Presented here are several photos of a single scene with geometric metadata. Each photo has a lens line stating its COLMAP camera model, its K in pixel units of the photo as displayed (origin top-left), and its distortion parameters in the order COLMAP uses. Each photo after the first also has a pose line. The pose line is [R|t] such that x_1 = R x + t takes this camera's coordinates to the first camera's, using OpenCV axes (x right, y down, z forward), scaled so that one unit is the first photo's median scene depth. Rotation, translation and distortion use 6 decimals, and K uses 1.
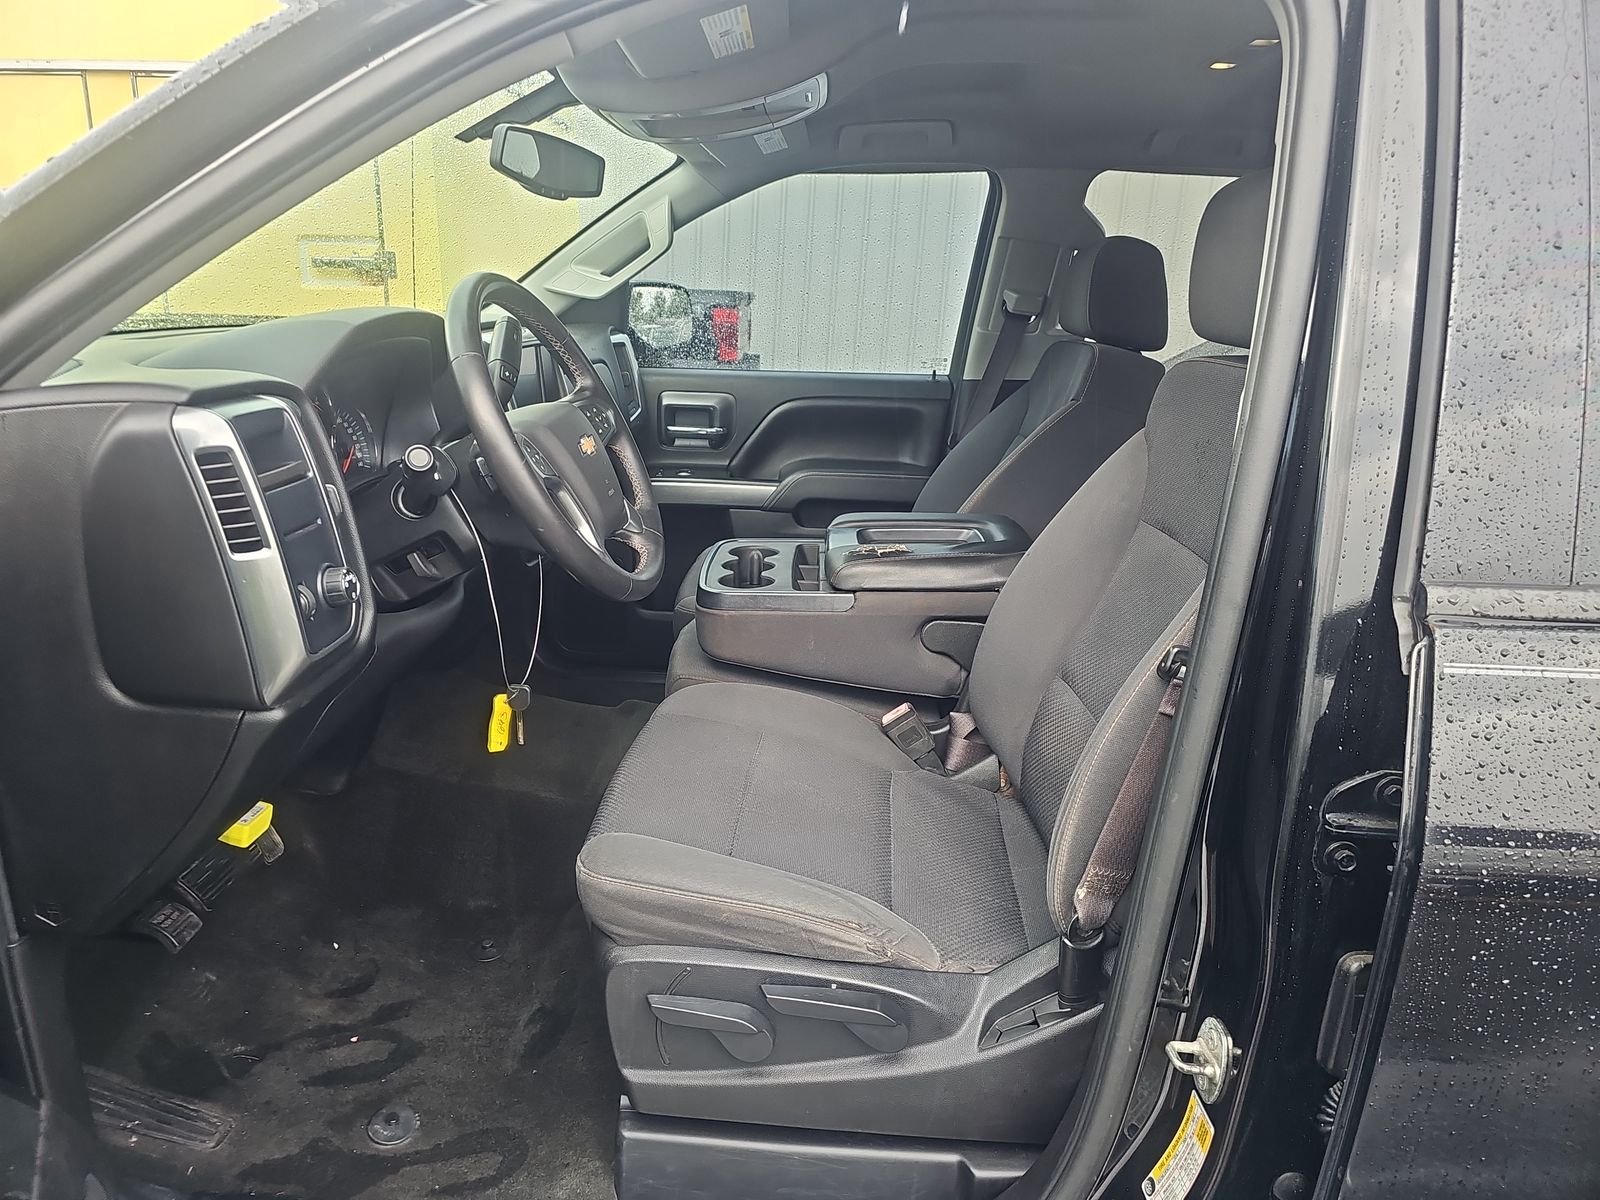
lens RADIAL K [[1078.8, 0, 796.6], [0, 1078.8, 606.3], [0, 0, 1]] dist [0.041785, -0.038816]
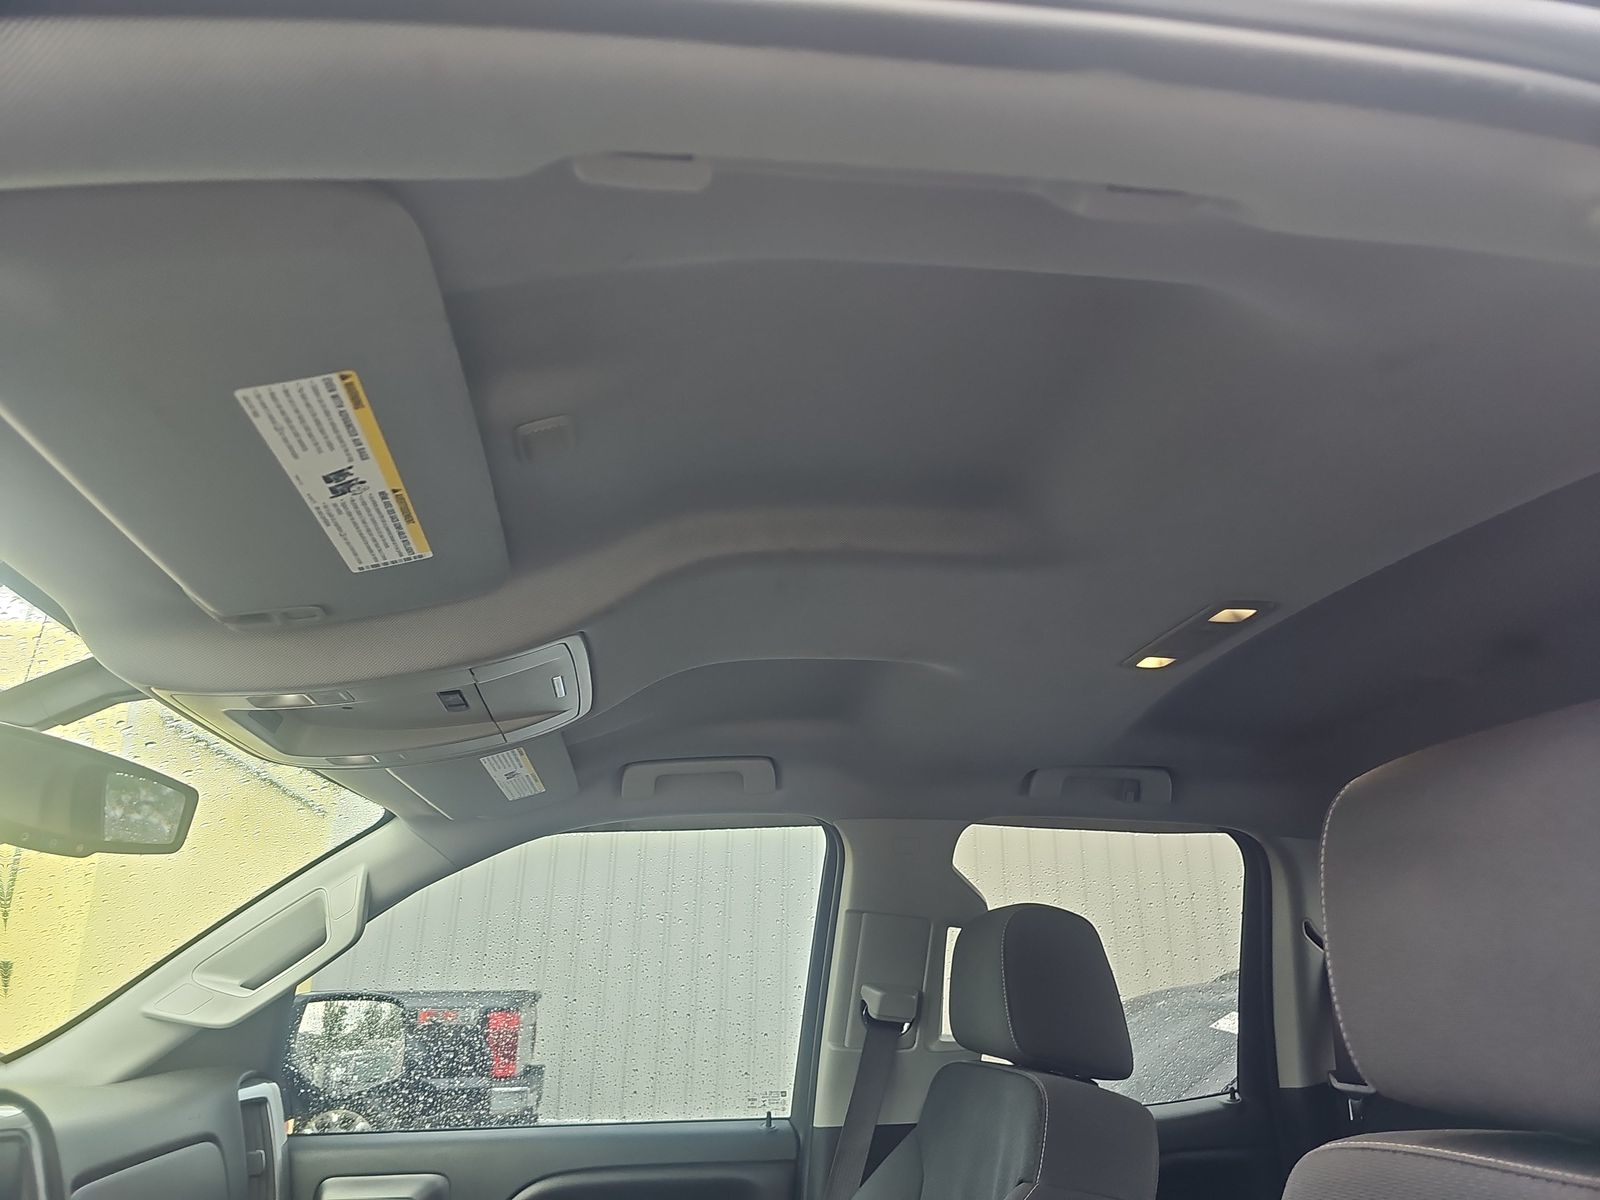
lens RADIAL K [[1078.8, 0, 796.6], [0, 1078.8, 606.3], [0, 0, 1]] dist [0.041785, -0.038816]
pose [[0.984936, 0.022980, 0.171383, 0.024875], [0.080224, 0.817276, -0.570634, -0.096753], [-0.153181, 0.575787, 0.803122, 0.305269]]
